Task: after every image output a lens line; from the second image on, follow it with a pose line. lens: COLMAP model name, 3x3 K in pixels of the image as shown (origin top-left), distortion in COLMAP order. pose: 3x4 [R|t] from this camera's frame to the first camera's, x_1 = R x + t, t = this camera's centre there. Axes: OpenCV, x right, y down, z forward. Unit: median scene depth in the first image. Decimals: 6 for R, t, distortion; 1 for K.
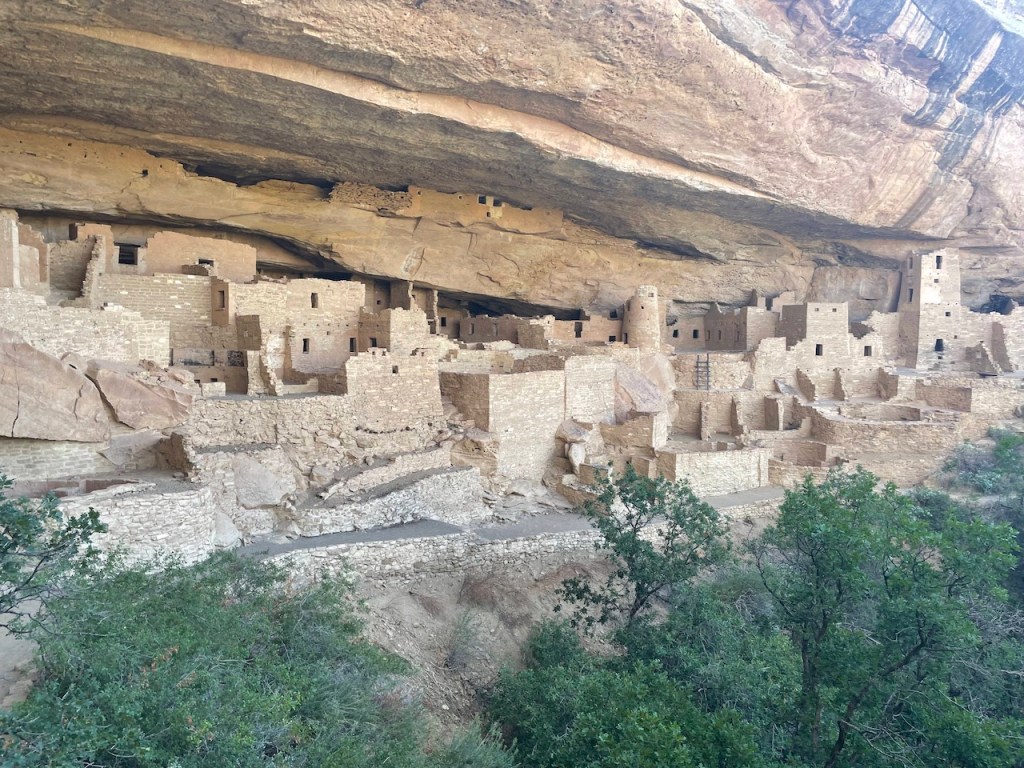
lens RADIAL K [[789.9, 0, 509.8], [0, 789.9, 390.5], [0, 0, 1]] dist [0.062876, -0.035829]
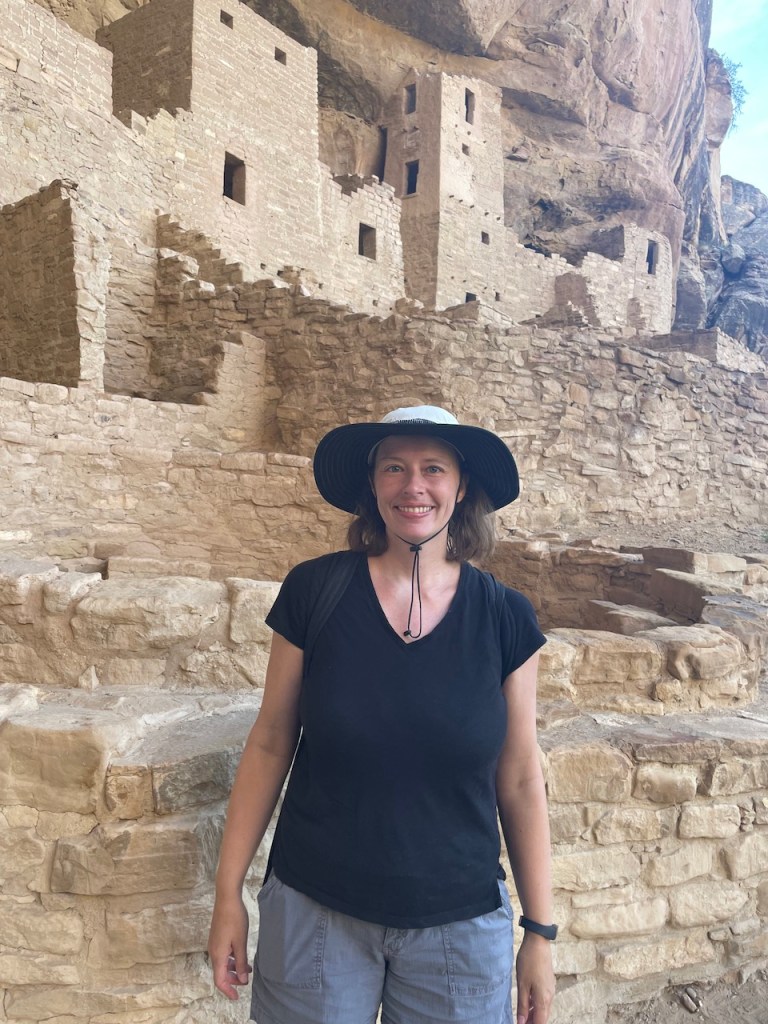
lens RADIAL K [[789.9, 0, 386.4], [0, 789.9, 508.2], [0, 0, 1]] dist [0.062876, -0.035829]
pose [[0.768653, 0.026803, 0.639104, 0.290181], [0.007508, 0.998675, -0.050913, 0.079674], [-0.639622, 0.043933, 0.767433, 0.856838]]
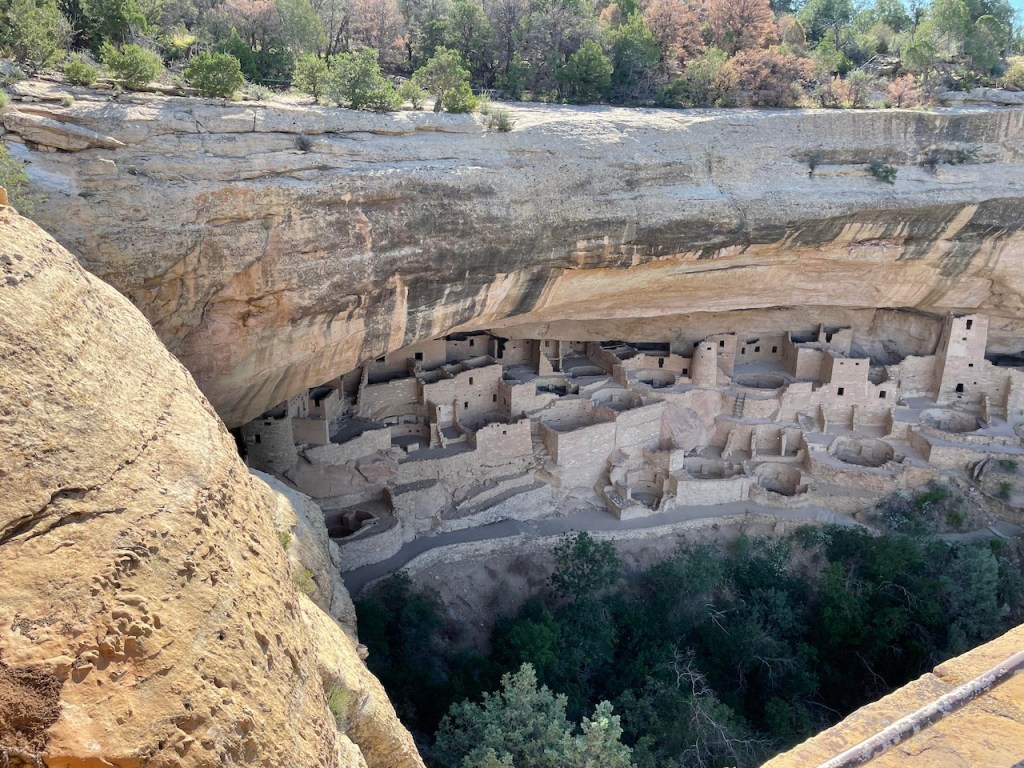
lens RADIAL K [[789.9, 0, 511.1], [0, 789.9, 380.5], [0, 0, 1]] dist [0.062876, -0.035829]
pose [[0.938351, 0.109763, -0.327795, 0.338273], [-0.023942, 0.966609, 0.255137, -0.449992], [0.344855, -0.231560, 0.909646, -0.483356]]
